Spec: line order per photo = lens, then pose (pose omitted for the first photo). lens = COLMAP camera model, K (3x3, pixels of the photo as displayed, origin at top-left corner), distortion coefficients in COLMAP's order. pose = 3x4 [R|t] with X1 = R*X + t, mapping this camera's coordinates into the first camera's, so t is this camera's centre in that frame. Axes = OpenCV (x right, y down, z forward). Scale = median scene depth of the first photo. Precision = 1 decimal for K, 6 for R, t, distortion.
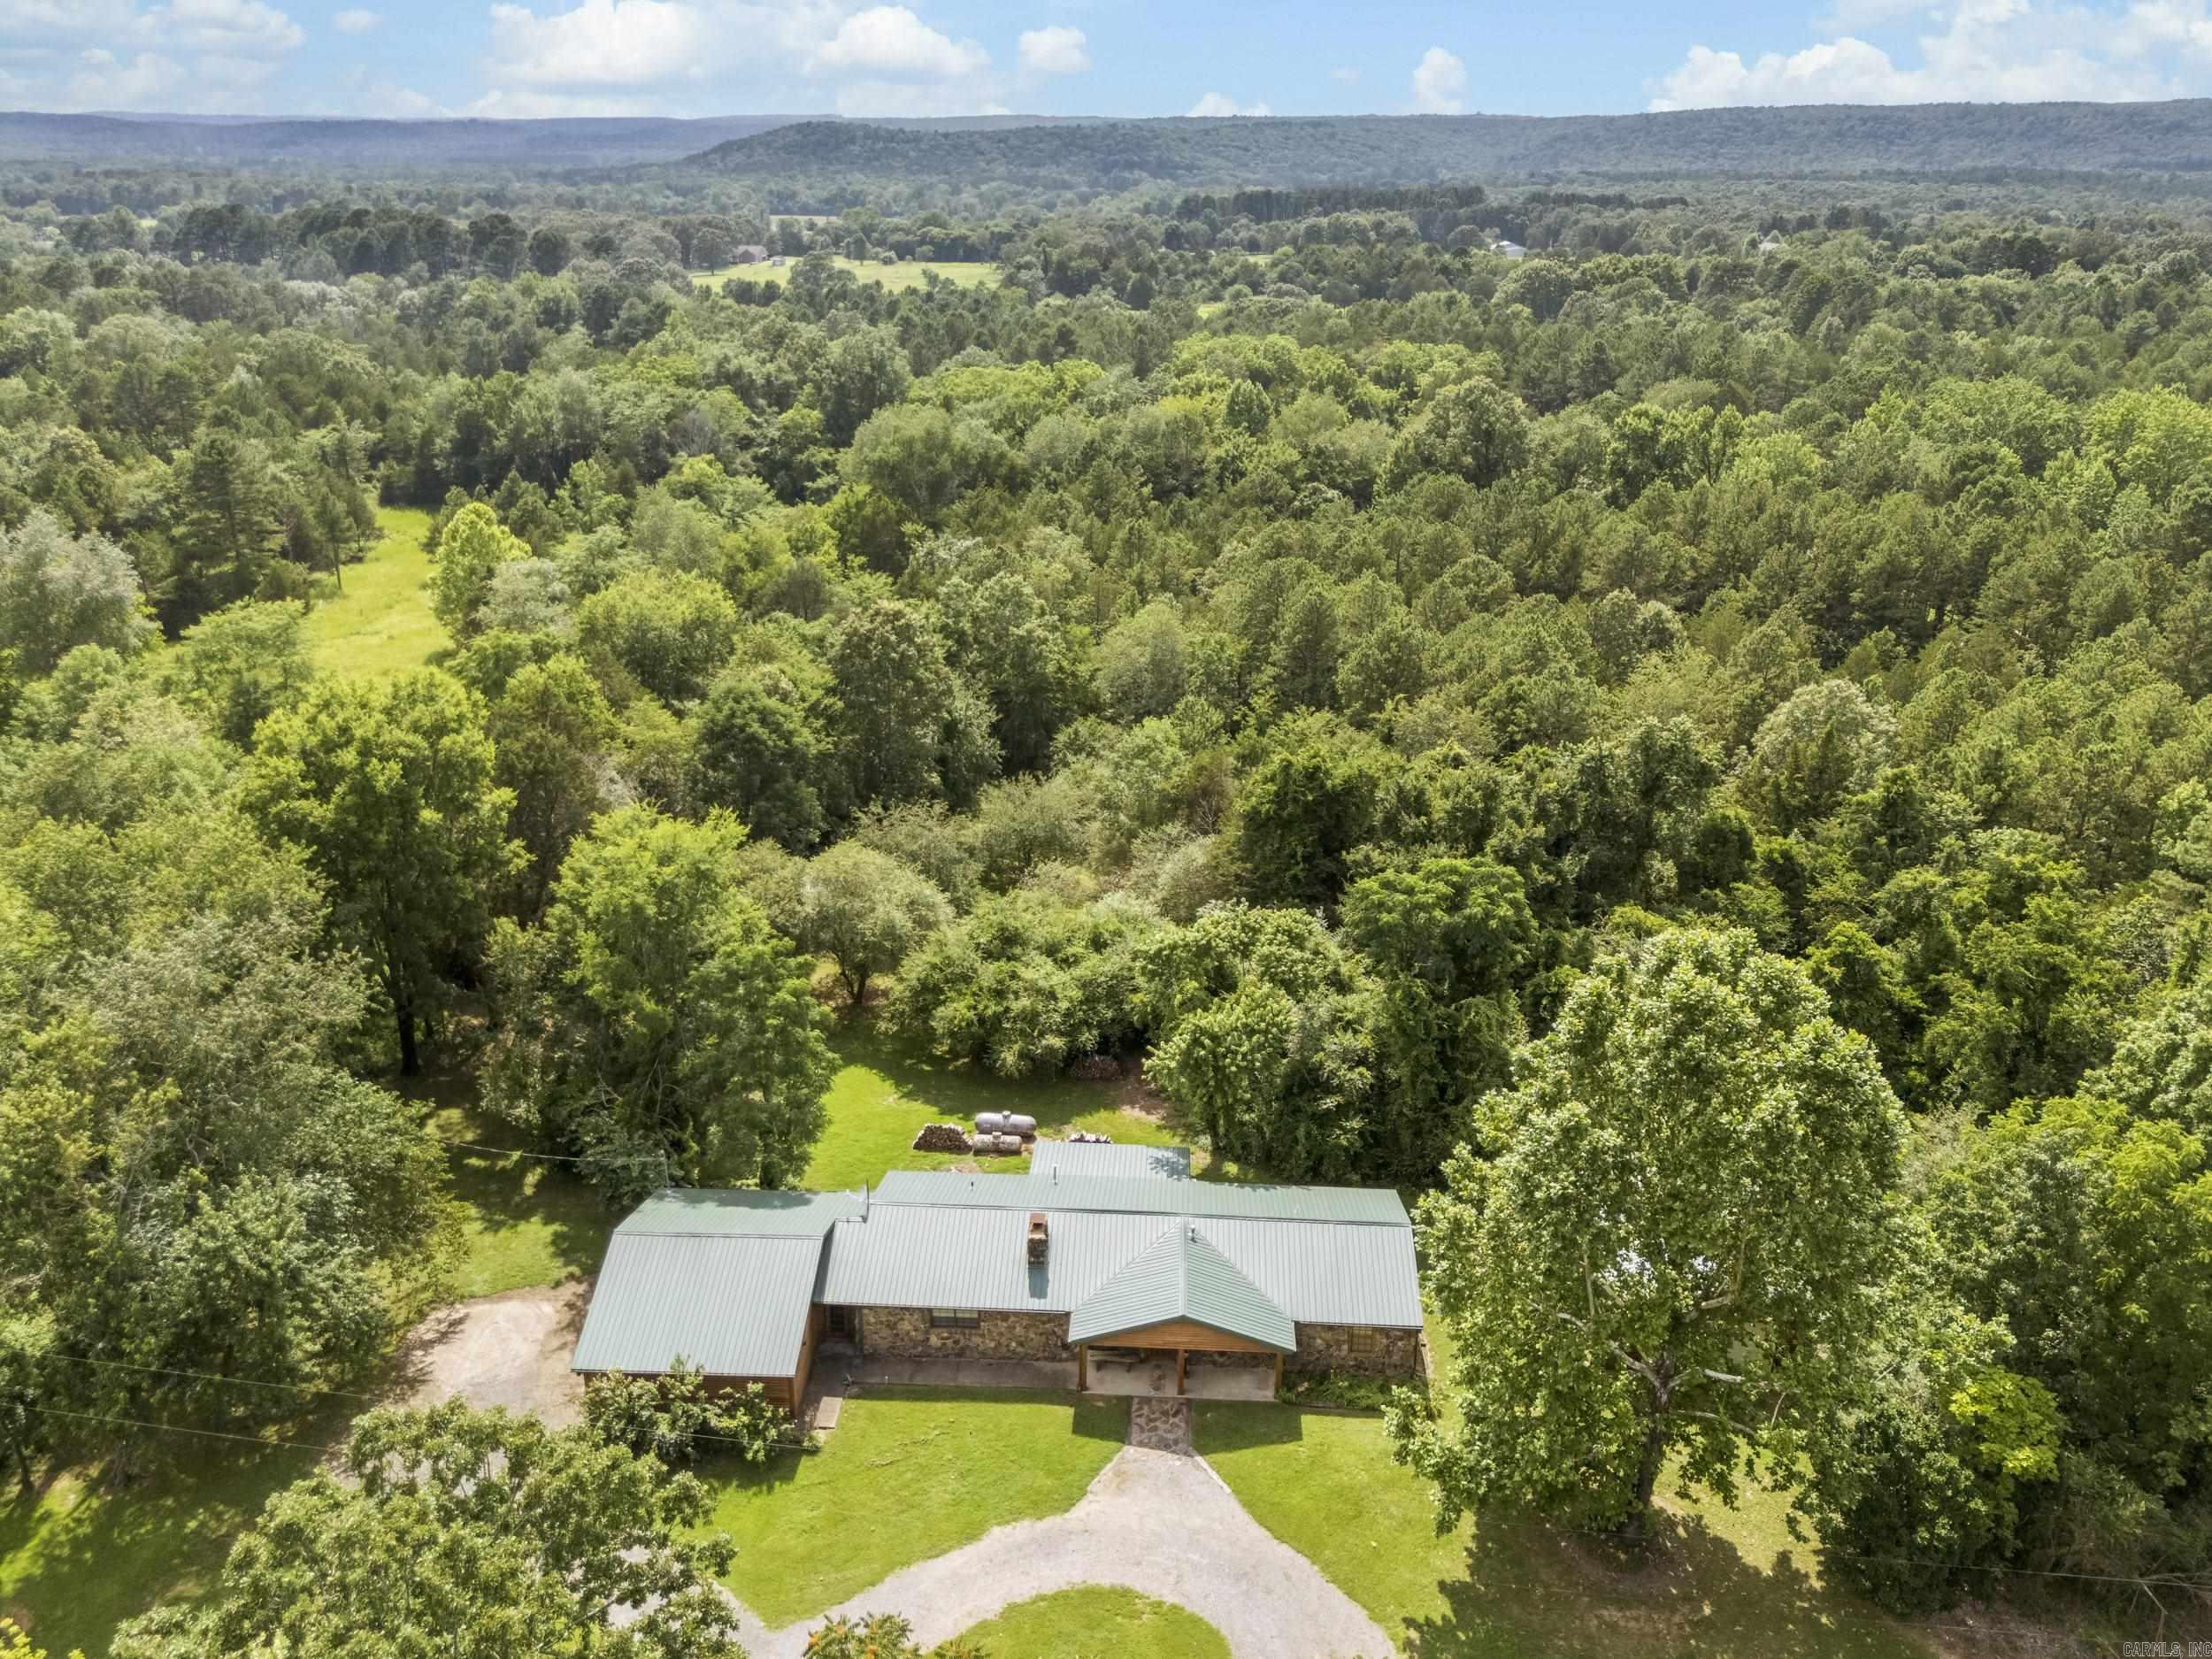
lens RADIAL K [[1549.8, 0, 1120.1], [0, 1549.8, 854.4], [0, 0, 1]] dist [0.141076, 0.000704]
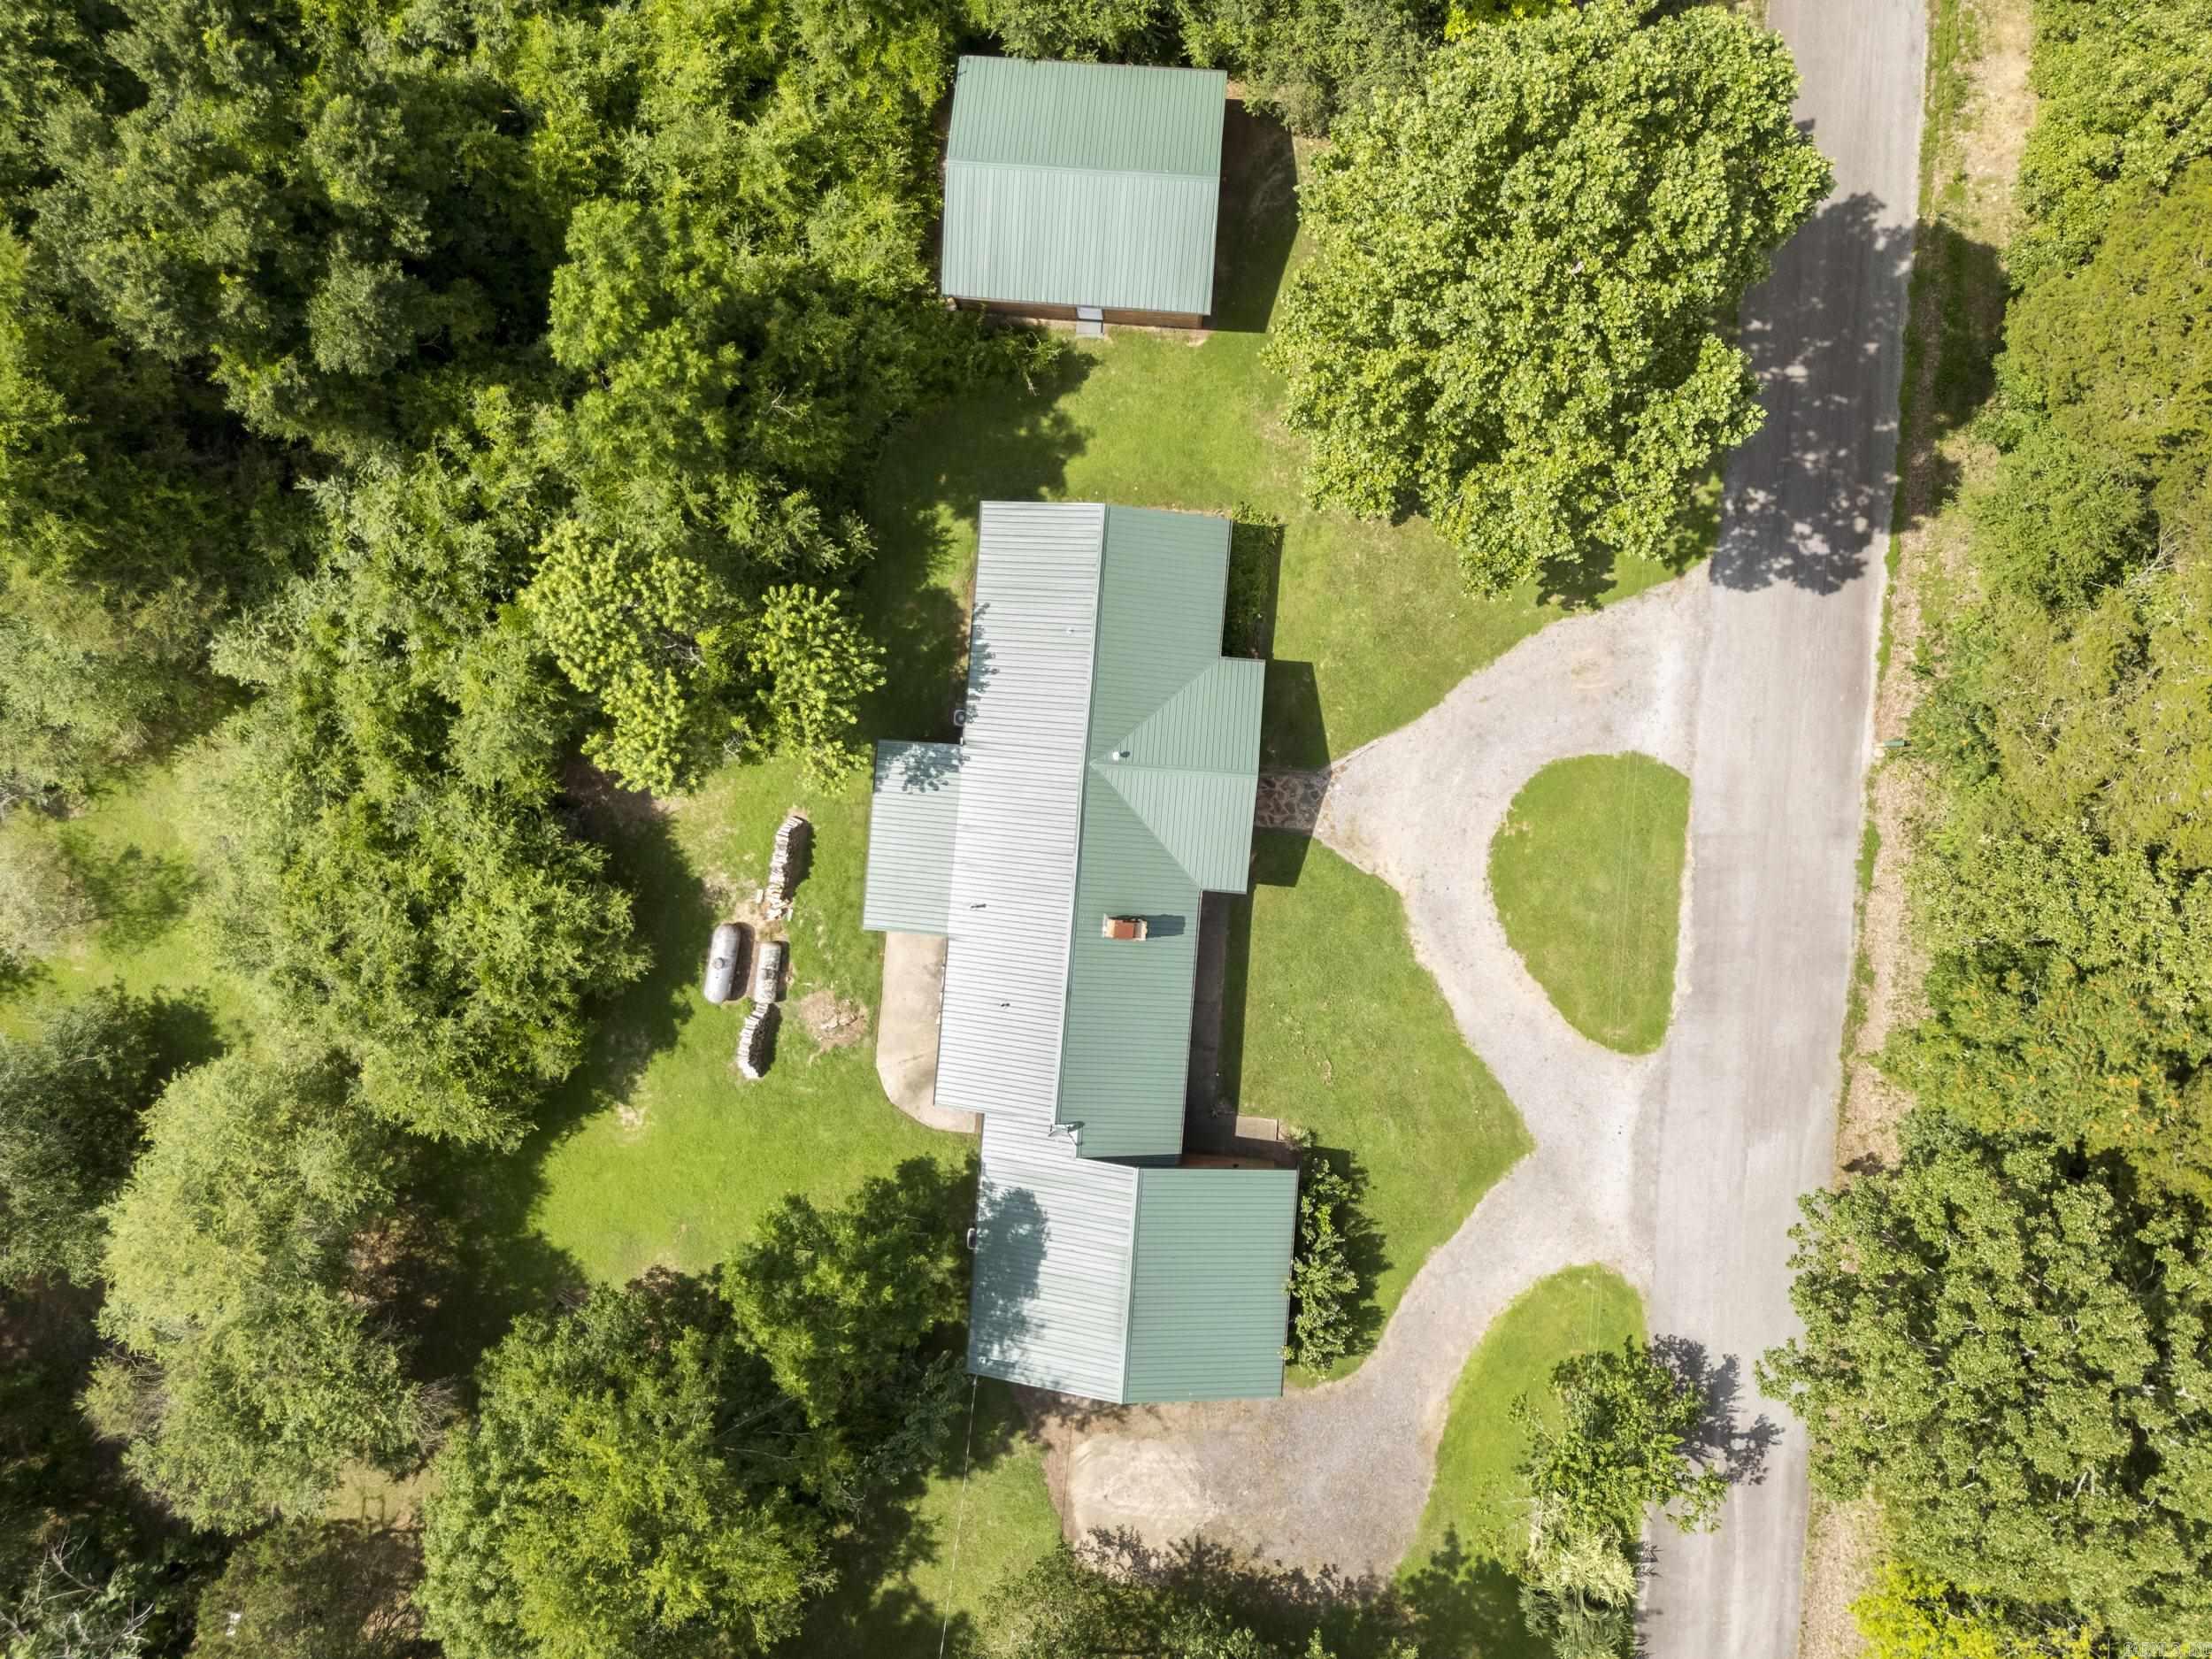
lens RADIAL K [[1549.8, 0, 1120.1], [0, 1549.8, 854.4], [0, 0, 1]] dist [0.141076, 0.000704]
pose [[0.037845, -0.998960, -0.025416, 0.012486], [0.469418, -0.004682, 0.882964, -0.589327], [-0.882165, -0.045346, 0.468753, 0.644418]]
